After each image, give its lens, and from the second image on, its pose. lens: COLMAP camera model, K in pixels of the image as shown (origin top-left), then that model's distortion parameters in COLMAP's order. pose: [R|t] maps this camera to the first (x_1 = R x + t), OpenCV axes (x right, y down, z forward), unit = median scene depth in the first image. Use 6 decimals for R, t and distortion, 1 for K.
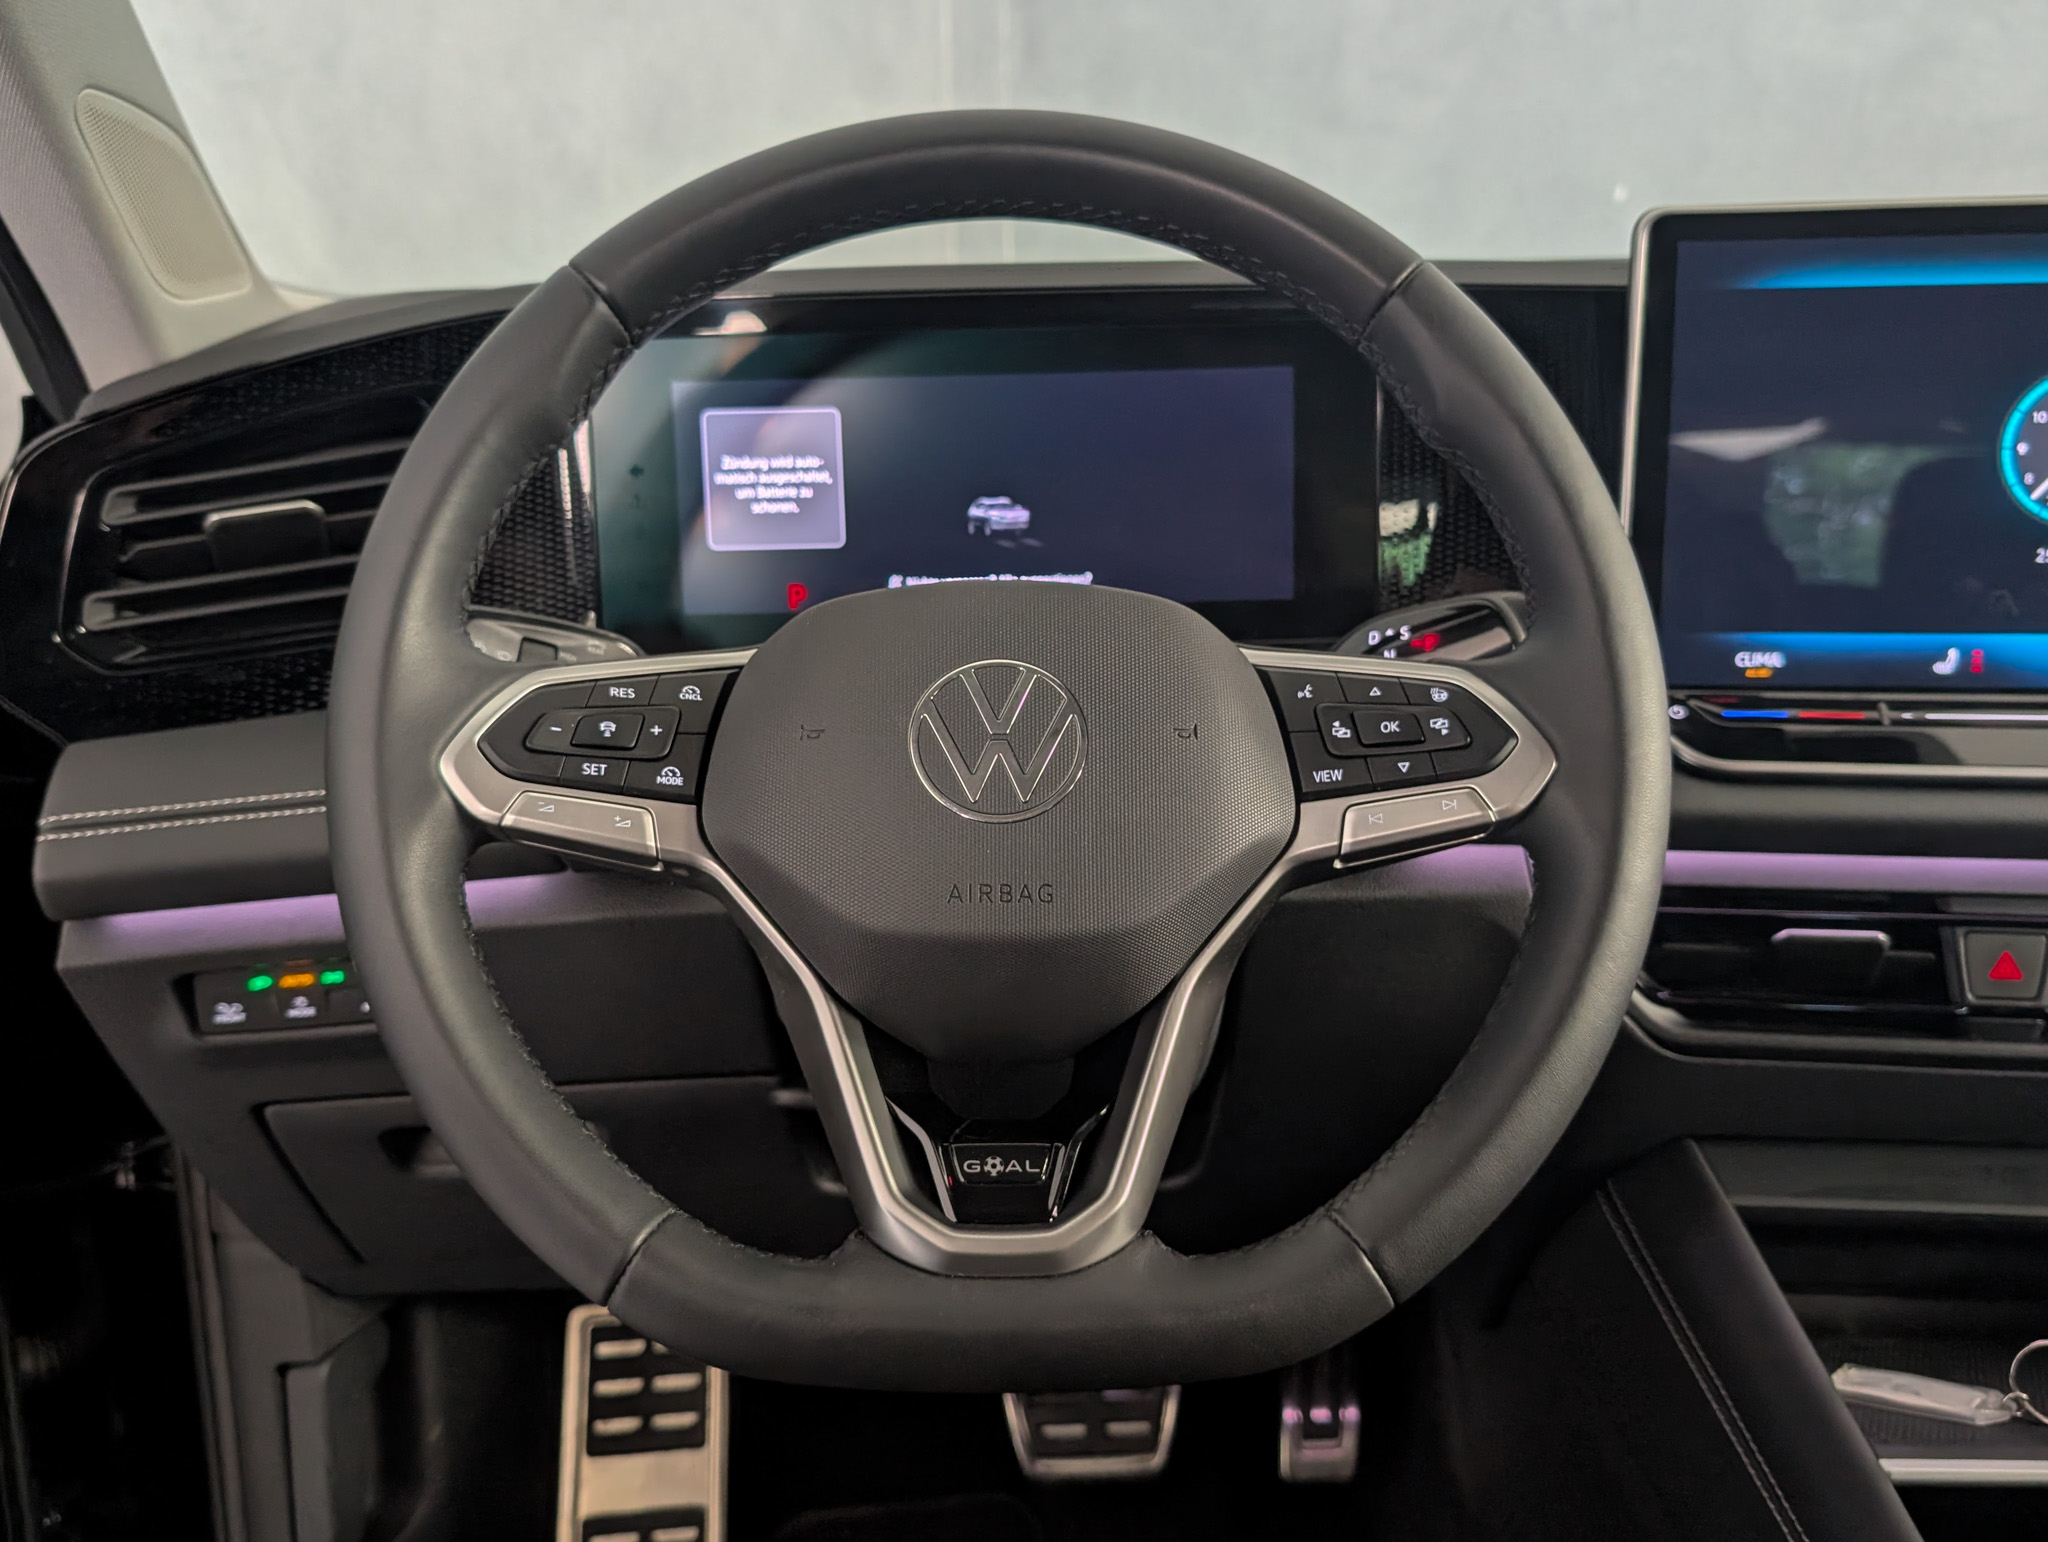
lens RADIAL K [[1841.1, 0, 937.6], [0, 1841.1, 768.2], [0, 0, 1]] dist [-0.000684, 0.000672]
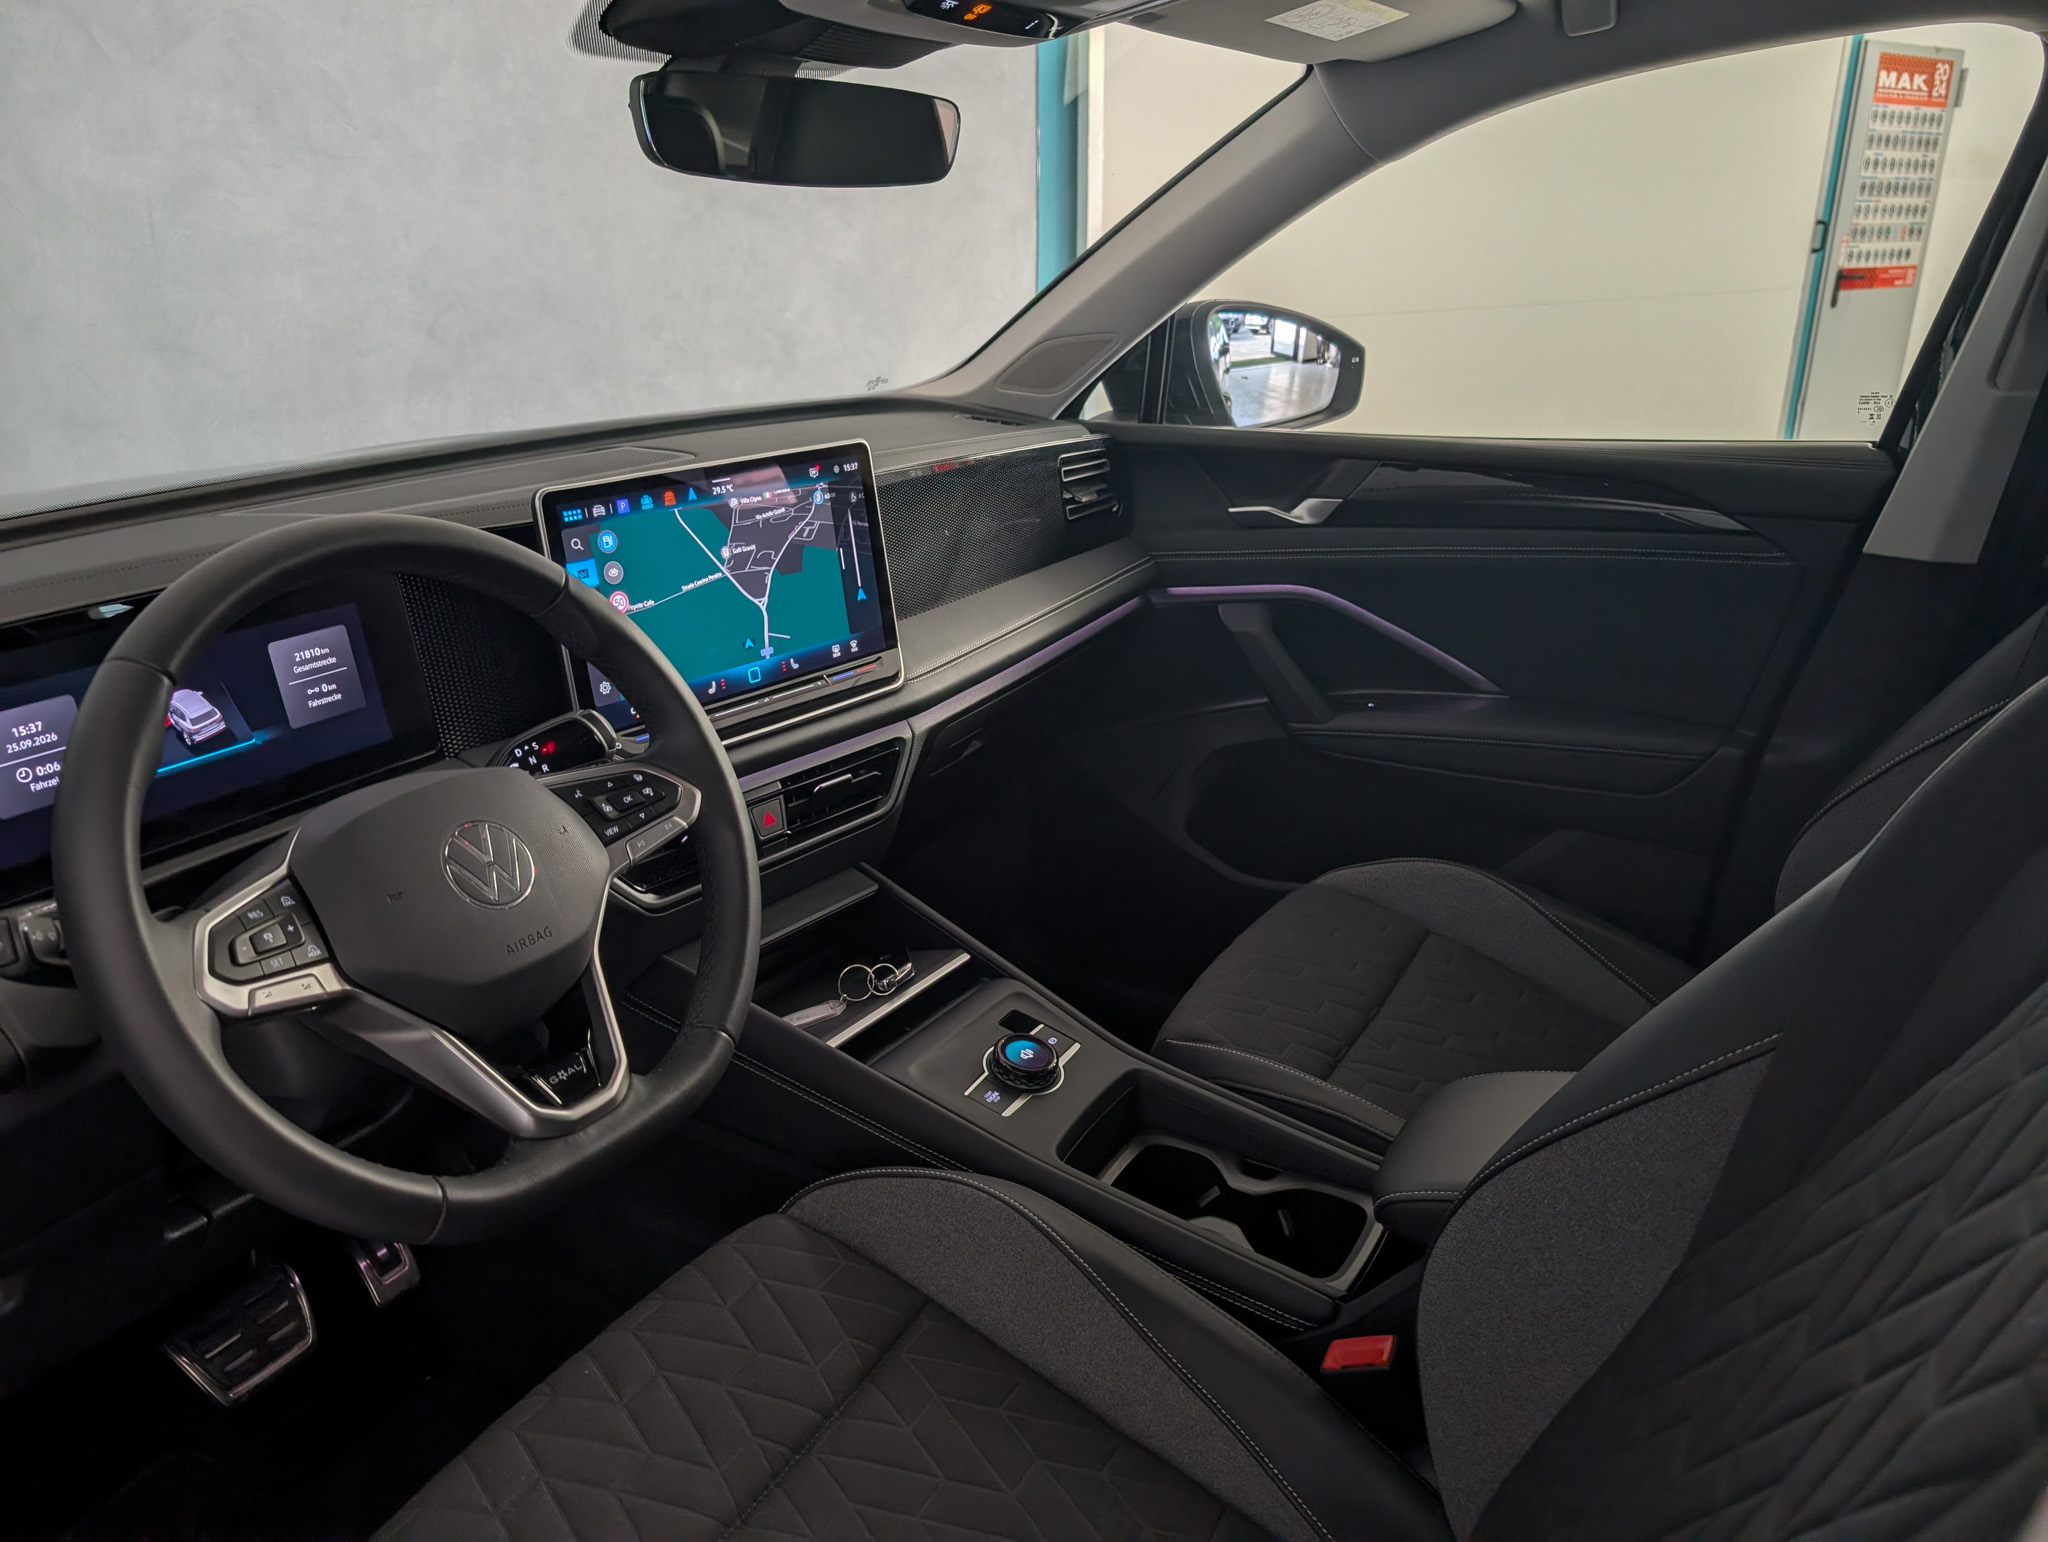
lens RADIAL K [[1488.2, 0, 1084.1], [0, 1488.2, 801.6], [0, 0, 1]] dist [-0.015771, -0.000696]
pose [[0.486416, -0.296466, 0.821893, -0.651454], [0.229890, 0.950955, 0.206966, -0.184473], [-0.842941, 0.088273, 0.530714, -0.223451]]
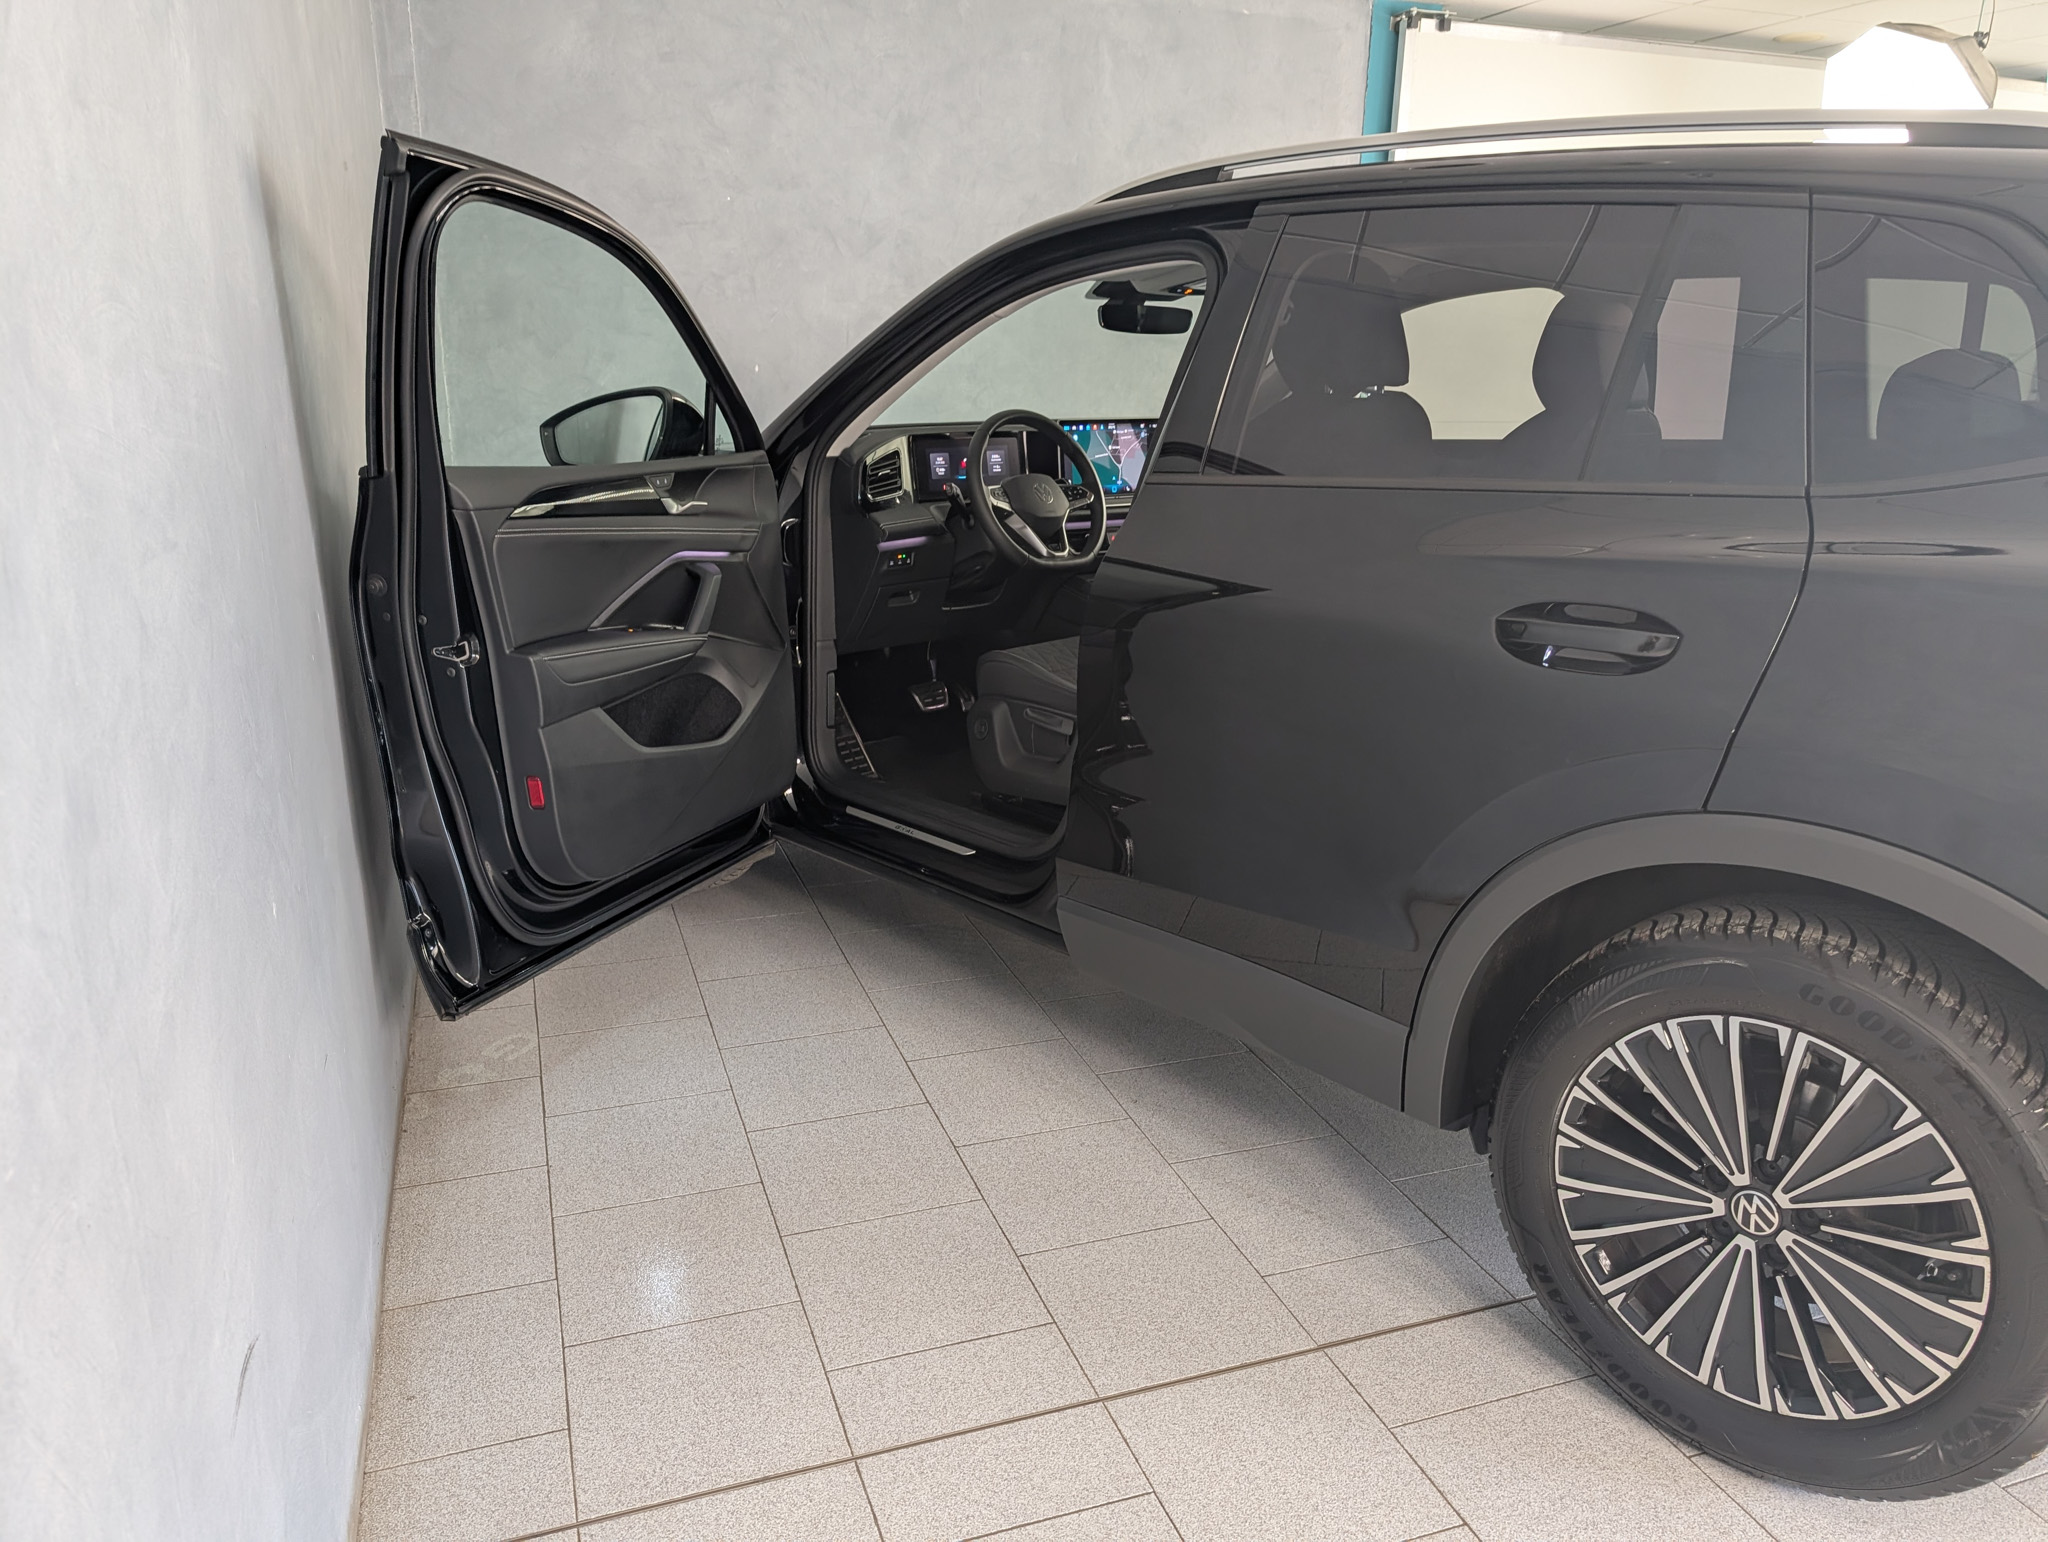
lens RADIAL K [[1512.5, 0, 1020.7], [0, 1512.5, 795.7], [0, 0, 1]] dist [0.012388, -0.012483]
pose [[0.736469, -0.160319, 0.657200, -3.272808], [0.154367, 0.985707, 0.067469, 0.589556], [-0.658623, 0.051761, 0.750691, -2.703201]]
